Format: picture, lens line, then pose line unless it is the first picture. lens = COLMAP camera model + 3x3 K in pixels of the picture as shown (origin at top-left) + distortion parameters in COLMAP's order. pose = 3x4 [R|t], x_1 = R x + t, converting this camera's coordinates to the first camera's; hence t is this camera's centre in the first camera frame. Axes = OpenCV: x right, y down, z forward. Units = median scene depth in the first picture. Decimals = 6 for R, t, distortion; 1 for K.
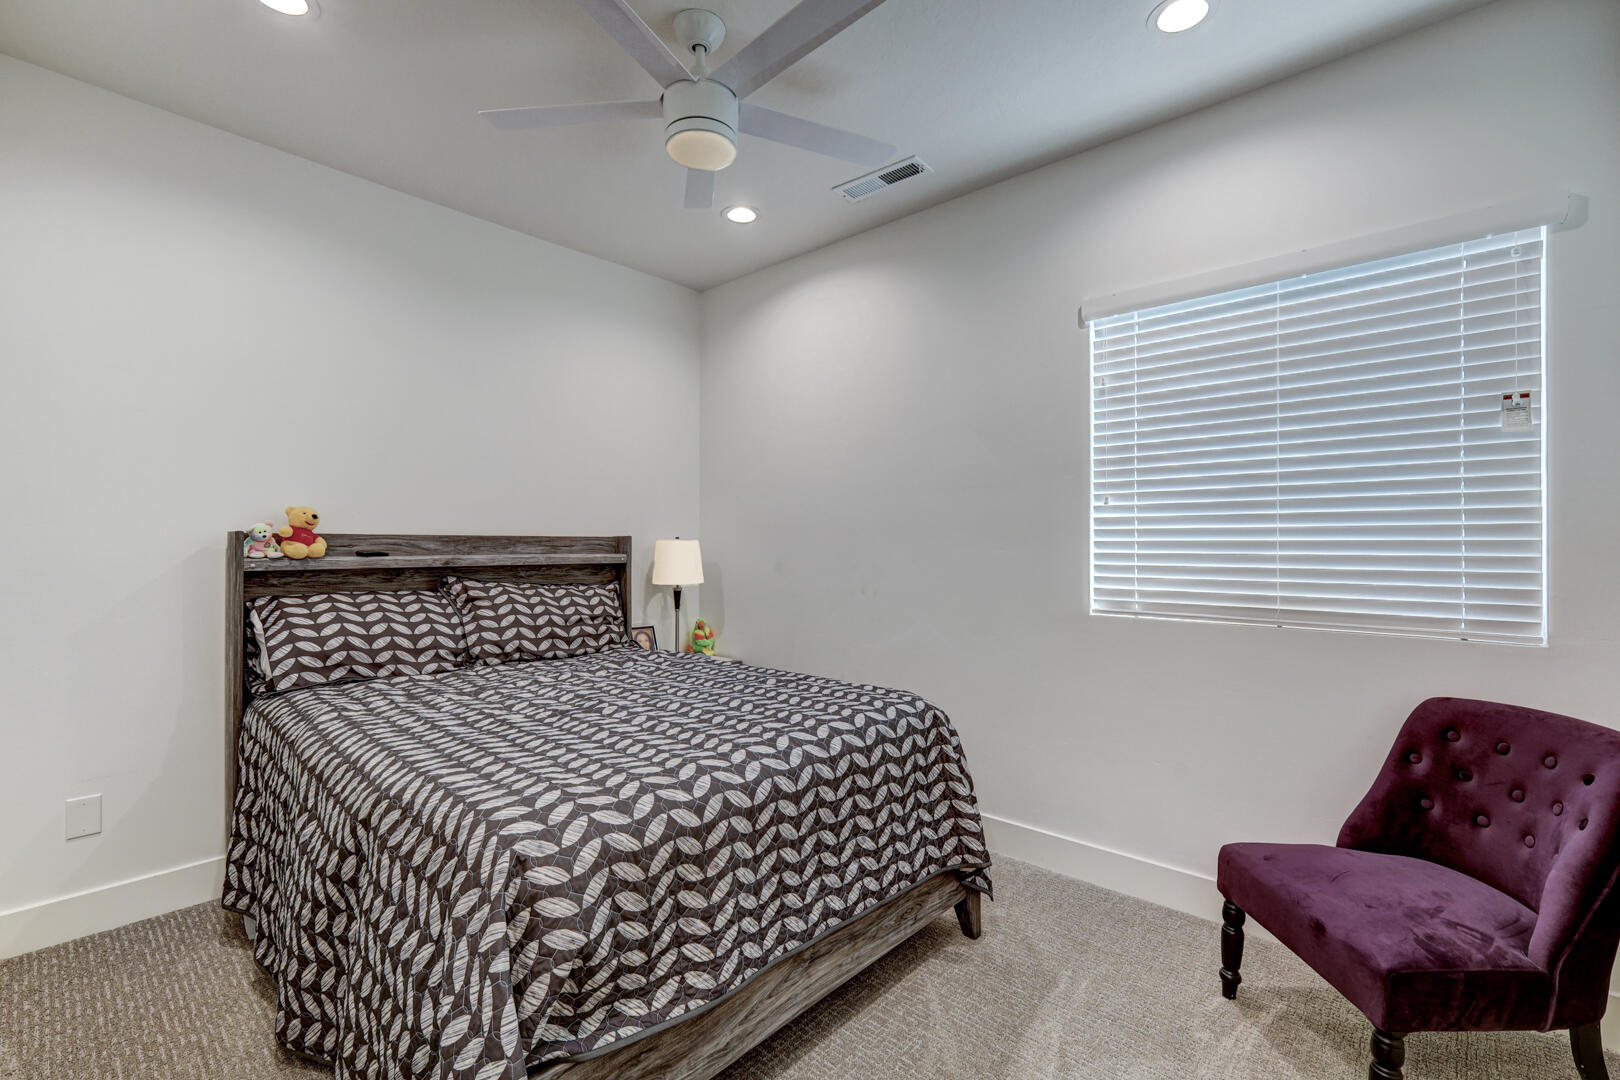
lens RADIAL K [[709.1, 0, 822.2], [0, 709.1, 542.8], [0, 0, 1]] dist [0.011540, -0.000090]
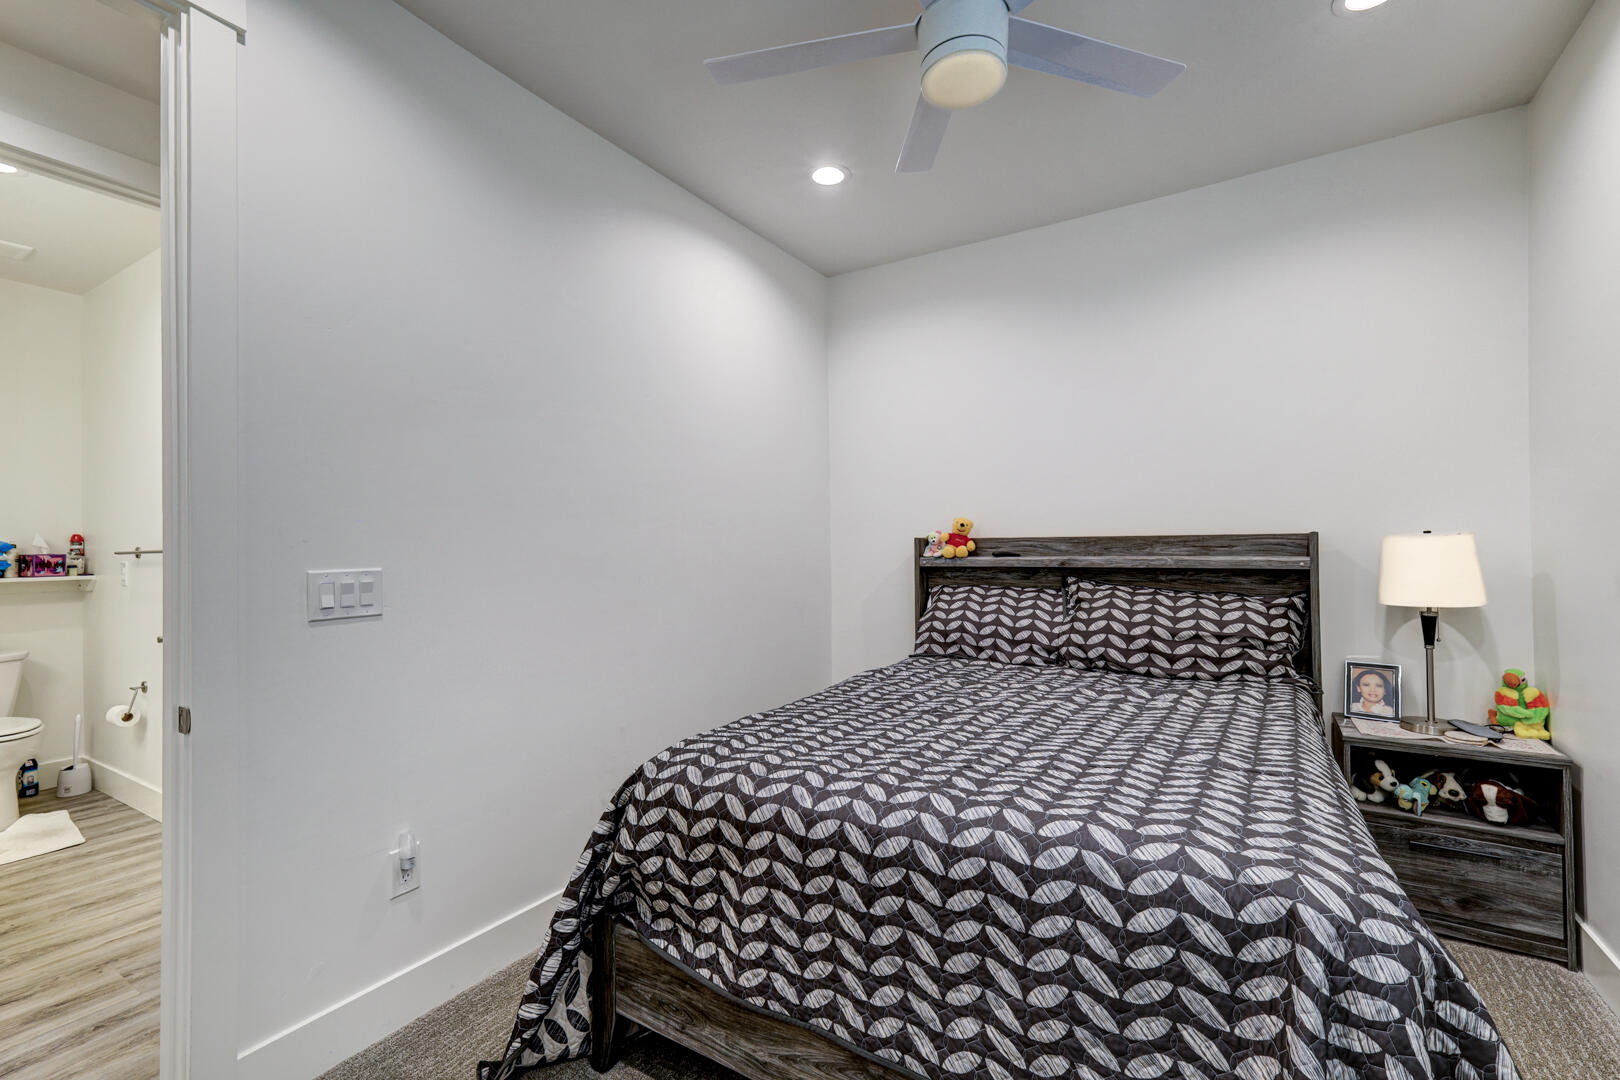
lens RADIAL K [[709.1, 0, 818.9], [0, 709.1, 539.9], [0, 0, 1]] dist [0.011540, -0.000090]
pose [[0.163887, -0.012511, -0.986400, 0.472575], [0.011167, 0.999879, -0.010827, 0.000782], [0.986416, -0.009240, 0.164007, 0.512274]]
